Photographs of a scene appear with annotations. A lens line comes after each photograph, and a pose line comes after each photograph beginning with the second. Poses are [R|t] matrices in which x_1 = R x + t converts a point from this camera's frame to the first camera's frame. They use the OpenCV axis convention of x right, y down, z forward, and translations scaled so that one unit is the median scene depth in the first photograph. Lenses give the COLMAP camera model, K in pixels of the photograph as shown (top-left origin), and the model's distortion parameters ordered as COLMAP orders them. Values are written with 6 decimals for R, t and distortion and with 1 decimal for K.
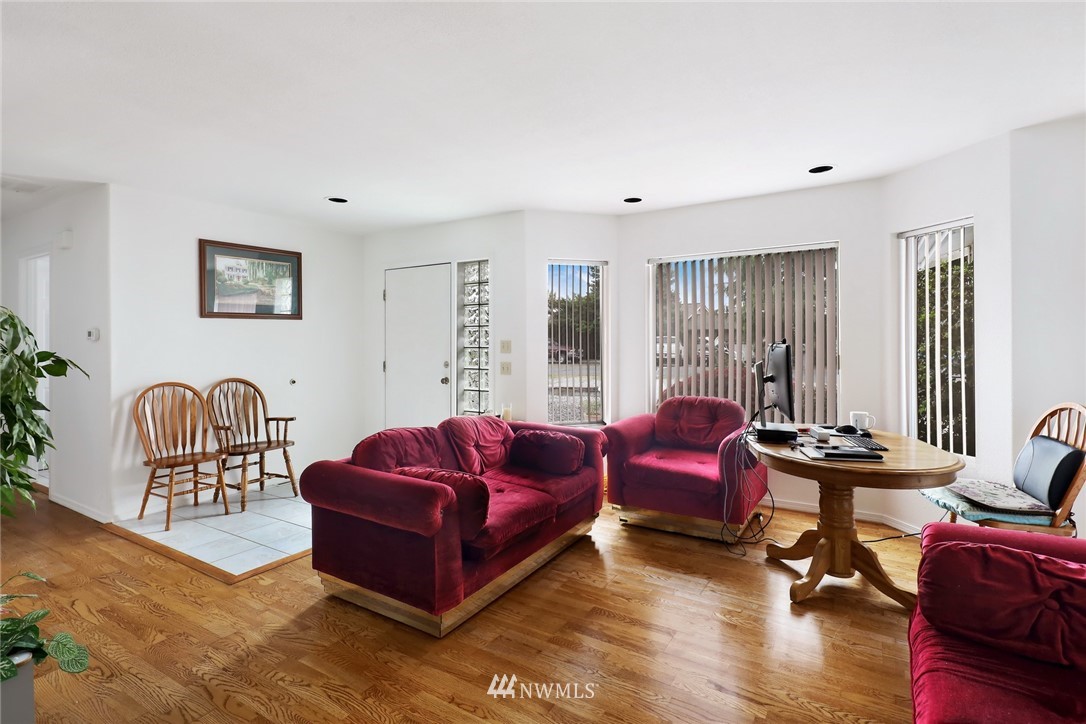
lens RADIAL K [[525.7, 0, 547.9], [0, 525.7, 342.5], [0, 0, 1]] dist [0.003337, -0.002492]
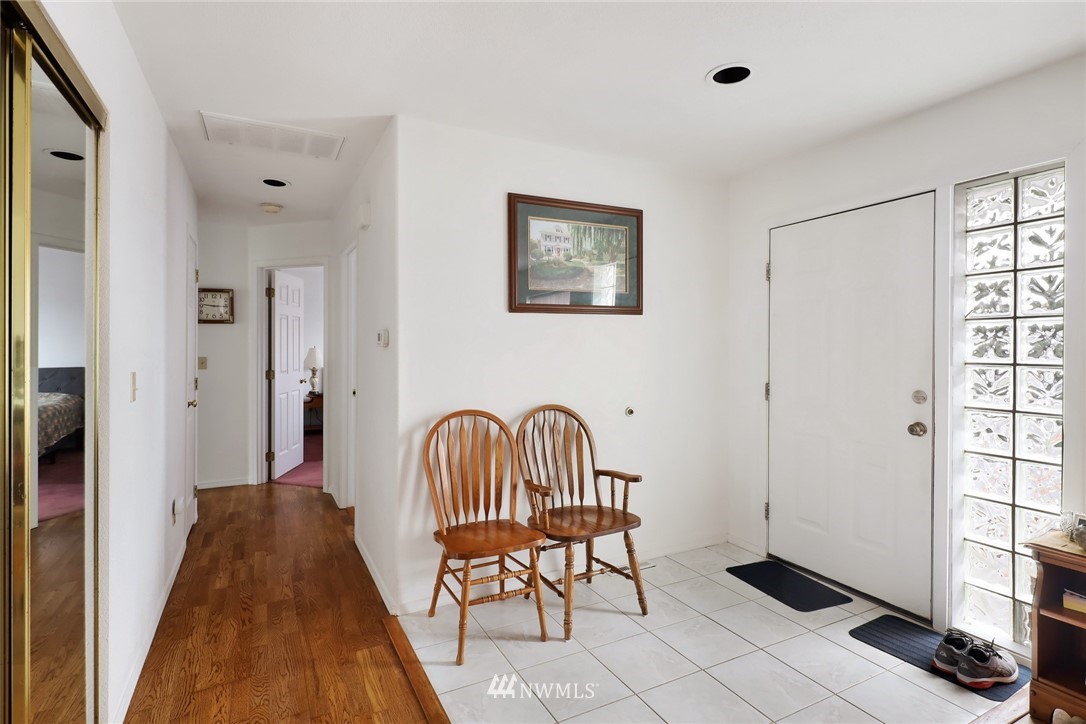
lens RADIAL K [[525.7, 0, 536.2], [0, 525.7, 359.6], [0, 0, 1]] dist [0.003337, -0.002492]
pose [[0.855309, 0.014872, -0.517905, -0.289449], [-0.005823, 0.999801, 0.019092, -0.000577], [0.518086, -0.013314, 0.855225, 0.453346]]
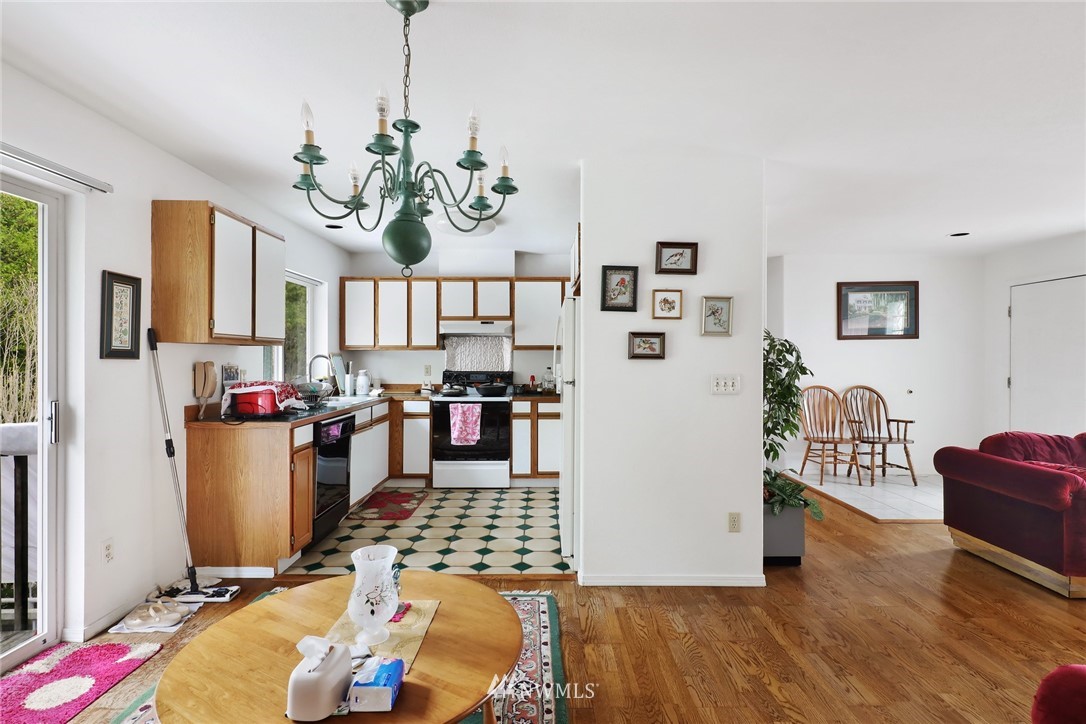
lens RADIAL K [[525.7, 0, 539.3], [0, 525.7, 358.2], [0, 0, 1]] dist [0.003337, -0.002492]
pose [[0.518653, 0.005576, -0.854967, 0.107171], [-0.003814, 0.999984, 0.004208, -0.002559], [0.854976, 0.001078, 0.518666, -0.373672]]
